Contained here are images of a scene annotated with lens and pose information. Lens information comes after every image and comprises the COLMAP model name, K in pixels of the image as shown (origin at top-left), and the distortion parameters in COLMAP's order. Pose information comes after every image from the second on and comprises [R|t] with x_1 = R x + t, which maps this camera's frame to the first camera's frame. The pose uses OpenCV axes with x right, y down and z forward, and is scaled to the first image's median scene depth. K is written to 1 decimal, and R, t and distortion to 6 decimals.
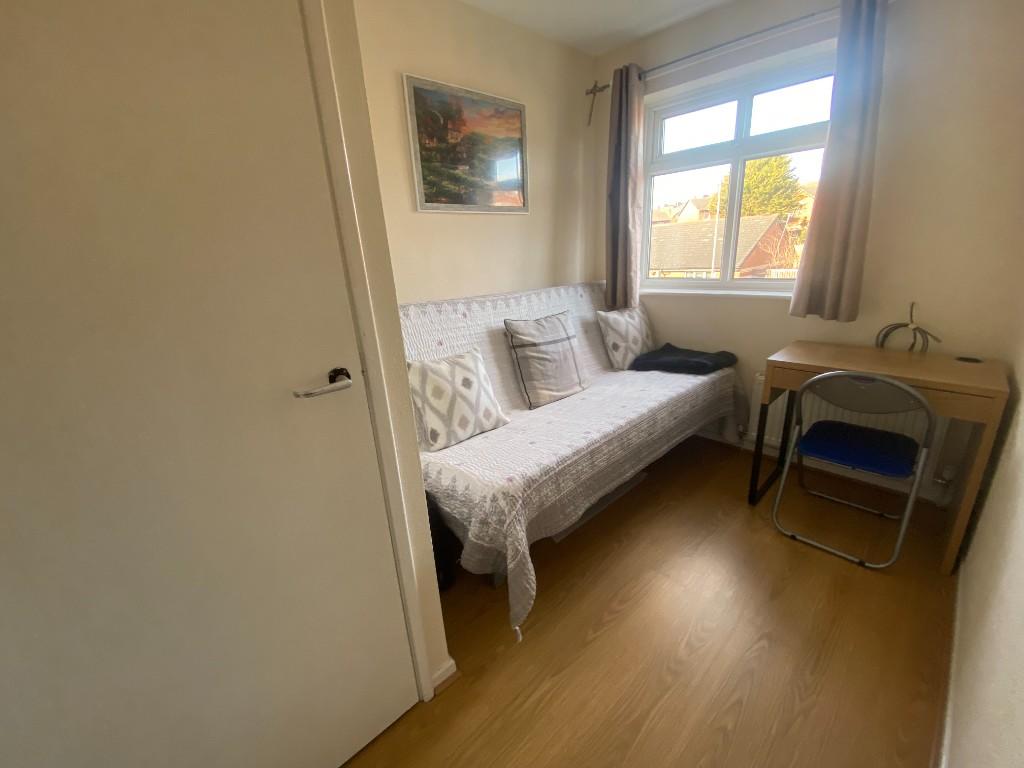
lens RADIAL K [[419.3, 0, 508.1], [0, 419.3, 382.2], [0, 0, 1]] dist [0.045987, -0.032339]
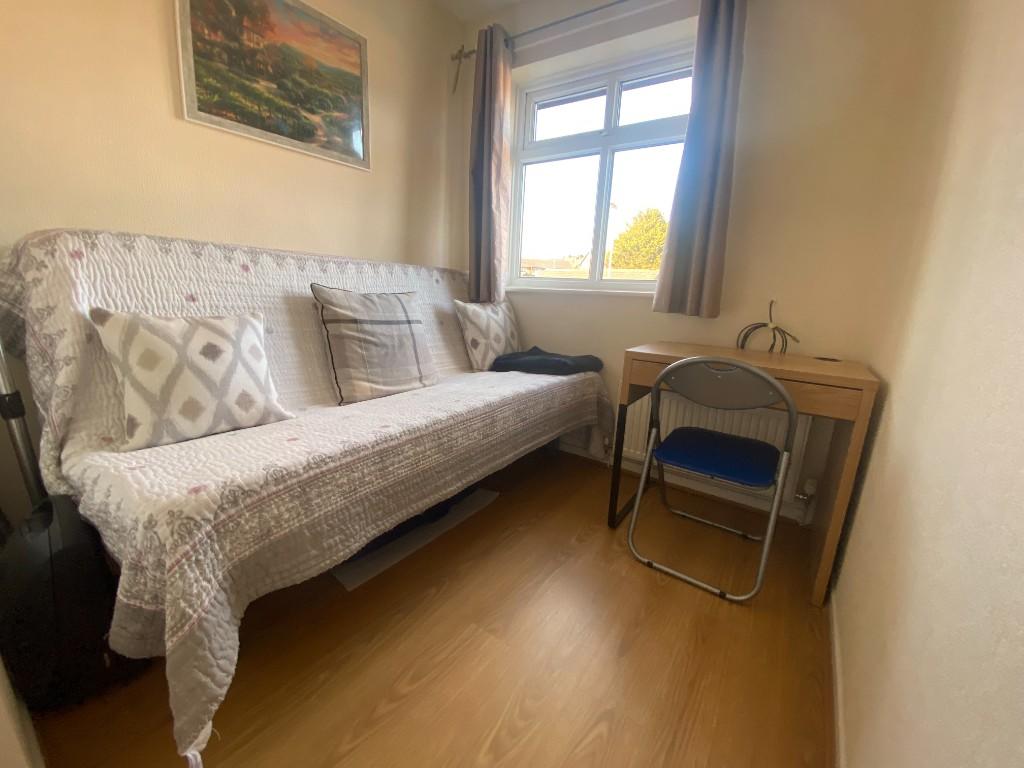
lens RADIAL K [[417.3, 0, 511.7], [0, 417.3, 379.2], [0, 0, 1]] dist [0.055460, -0.040839]
pose [[0.974917, 0.051417, 0.216547, 0.191737], [-0.032875, 0.995545, -0.088373, 0.077376], [-0.220126, 0.079037, 0.972264, 0.213823]]
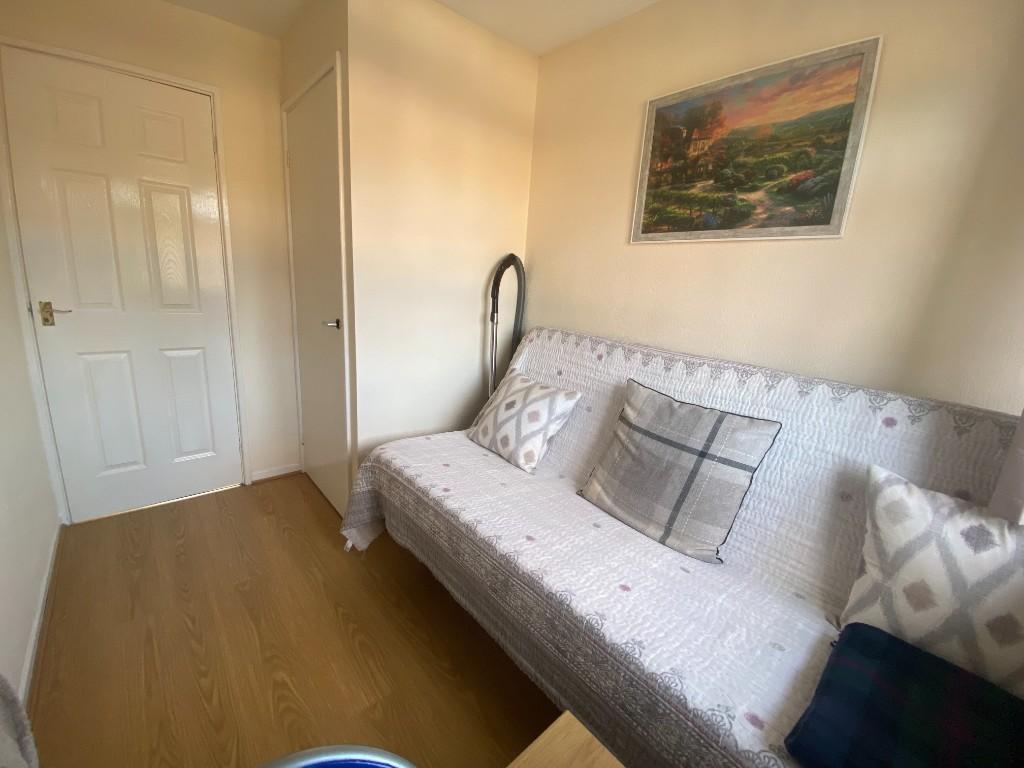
lens RADIAL K [[417.3, 0, 511.7], [0, 417.3, 379.2], [0, 0, 1]] dist [0.055460, -0.040839]
pose [[-0.038850, 0.274706, -0.960743, 0.755589], [-0.361027, 0.892663, 0.269838, -0.288485], [0.931746, 0.357337, 0.064497, 0.790699]]
